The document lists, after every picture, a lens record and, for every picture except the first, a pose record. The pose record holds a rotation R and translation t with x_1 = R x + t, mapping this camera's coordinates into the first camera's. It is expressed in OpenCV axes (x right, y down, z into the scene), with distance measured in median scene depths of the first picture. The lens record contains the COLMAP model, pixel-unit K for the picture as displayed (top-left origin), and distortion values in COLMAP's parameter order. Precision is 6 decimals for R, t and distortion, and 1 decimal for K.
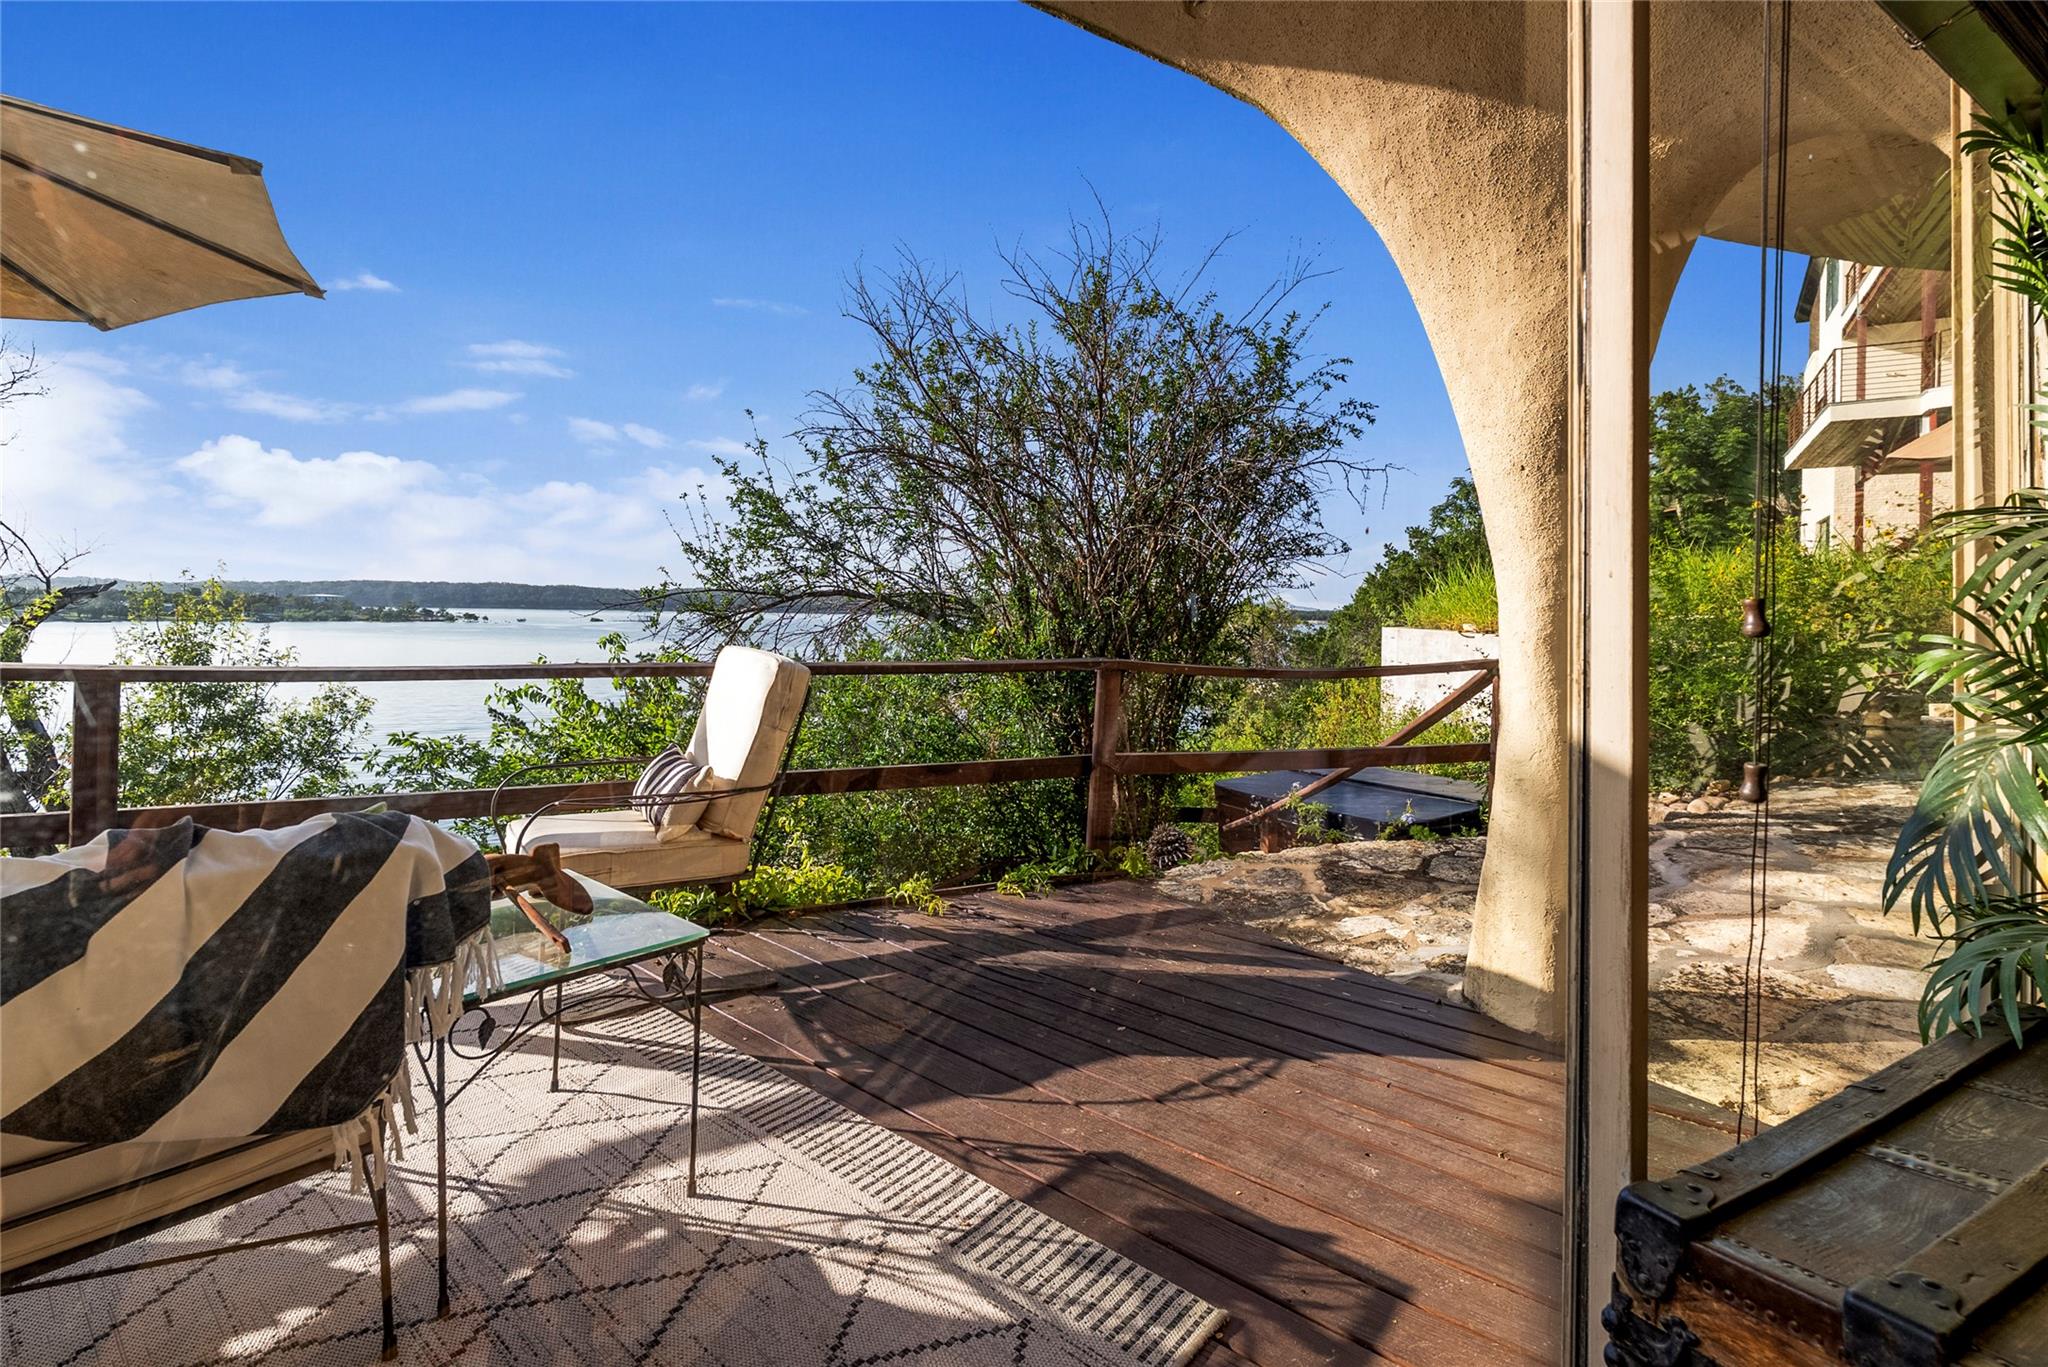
lens RADIAL K [[888.8, 0, 968.1], [0, 888.8, 610.9], [0, 0, 1]] dist [-0.009133, 0.001392]
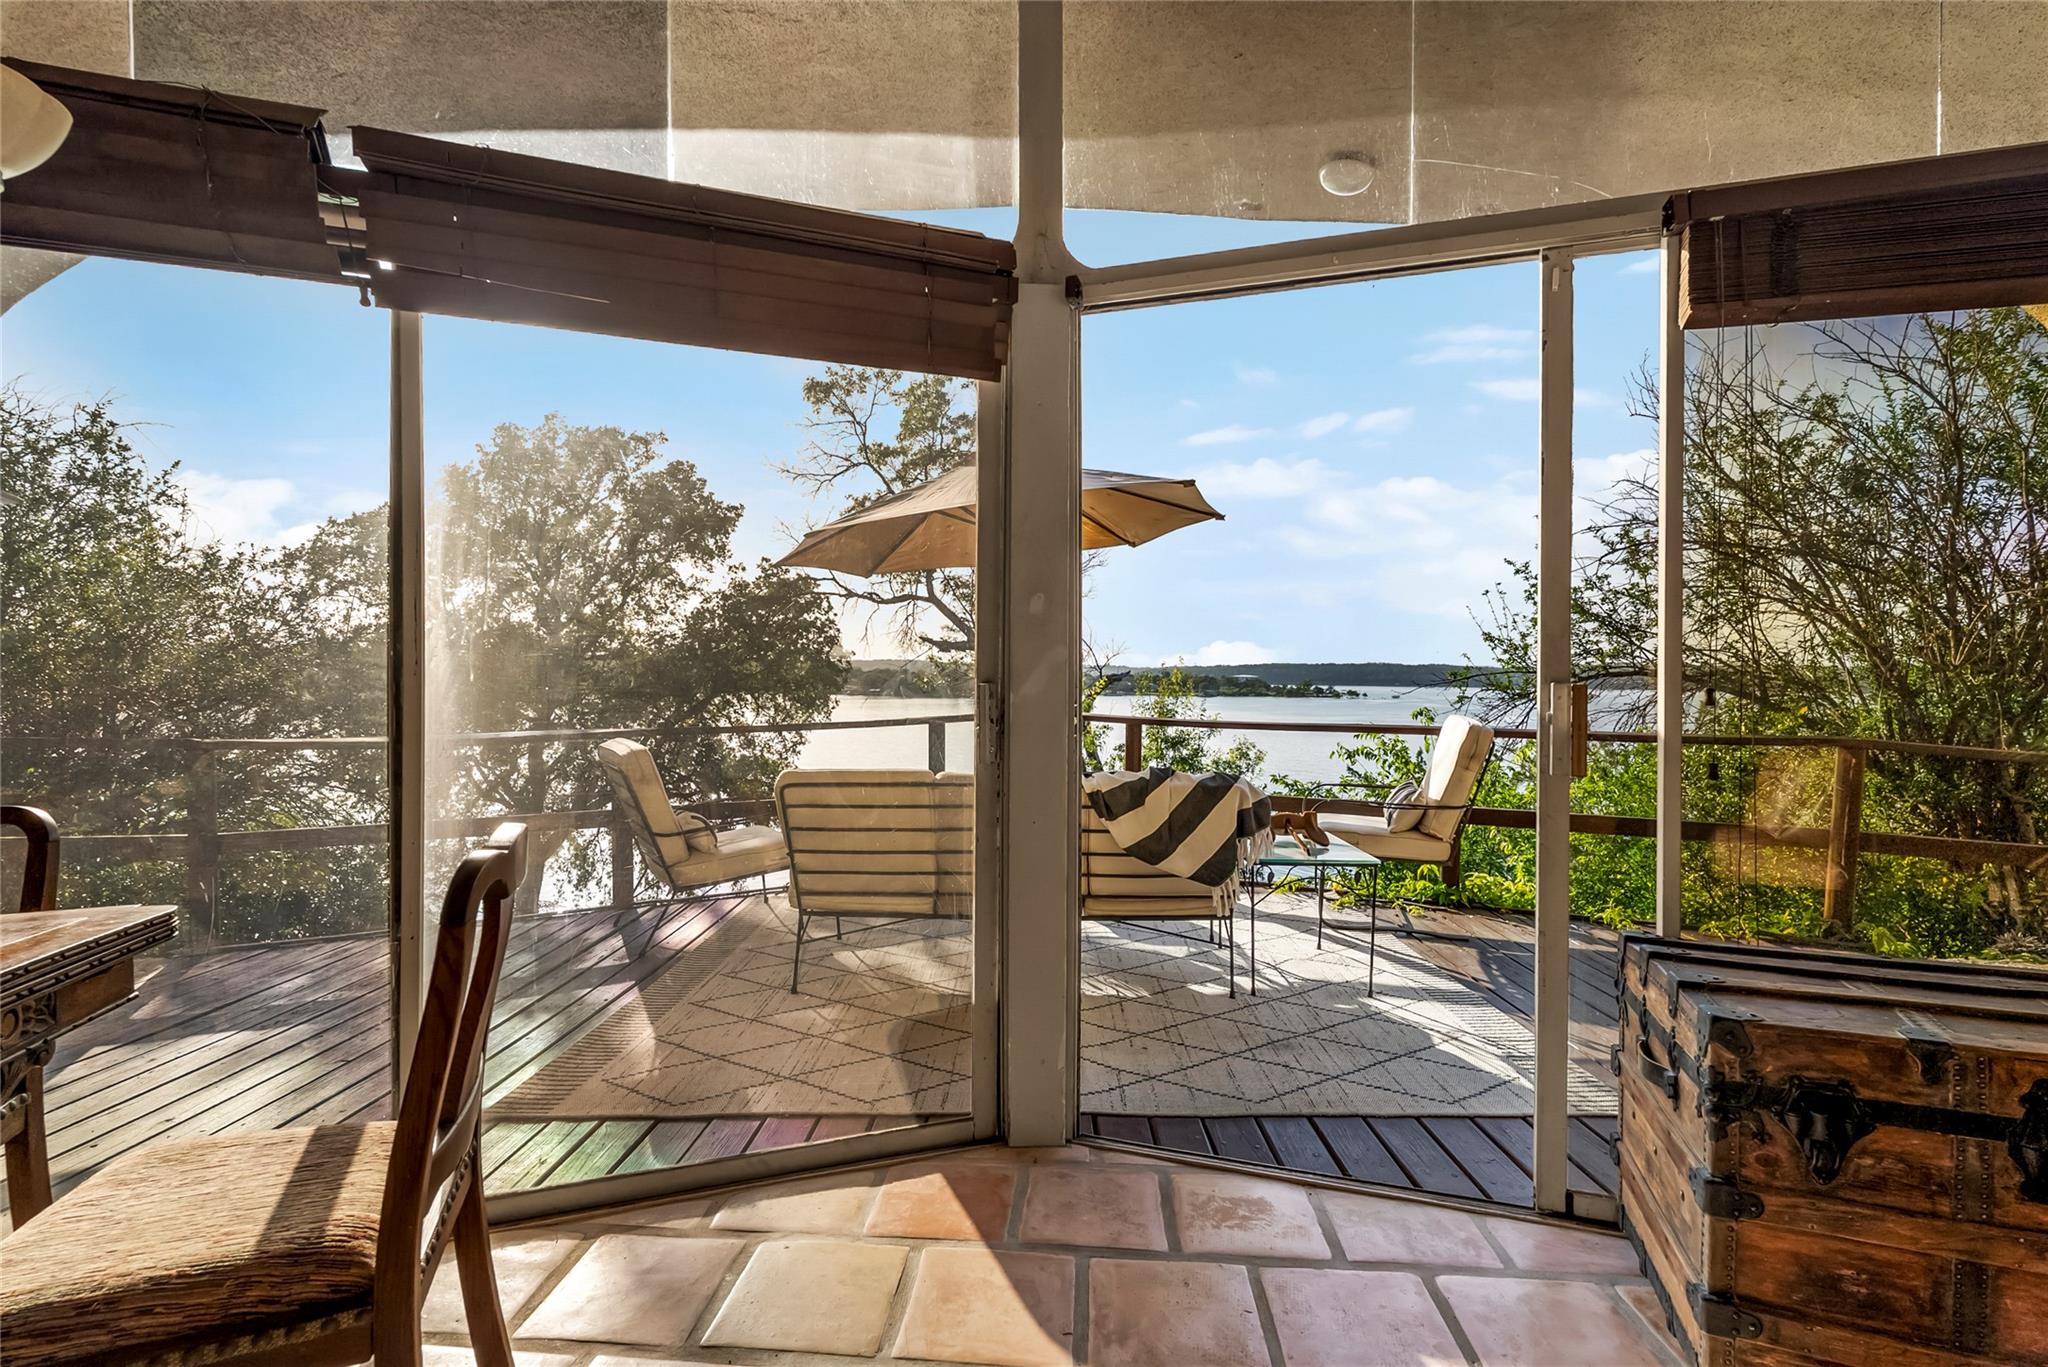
lens RADIAL K [[888.8, 0, 1019.0], [0, 888.8, 688.1], [0, 0, 1]] dist [-0.009133, 0.001392]
pose [[0.635216, 0.000499, -0.772334, 0.200295], [-0.000462, 1.000000, 0.000266, -0.002309], [0.772334, 0.000188, 0.635216, -0.235084]]
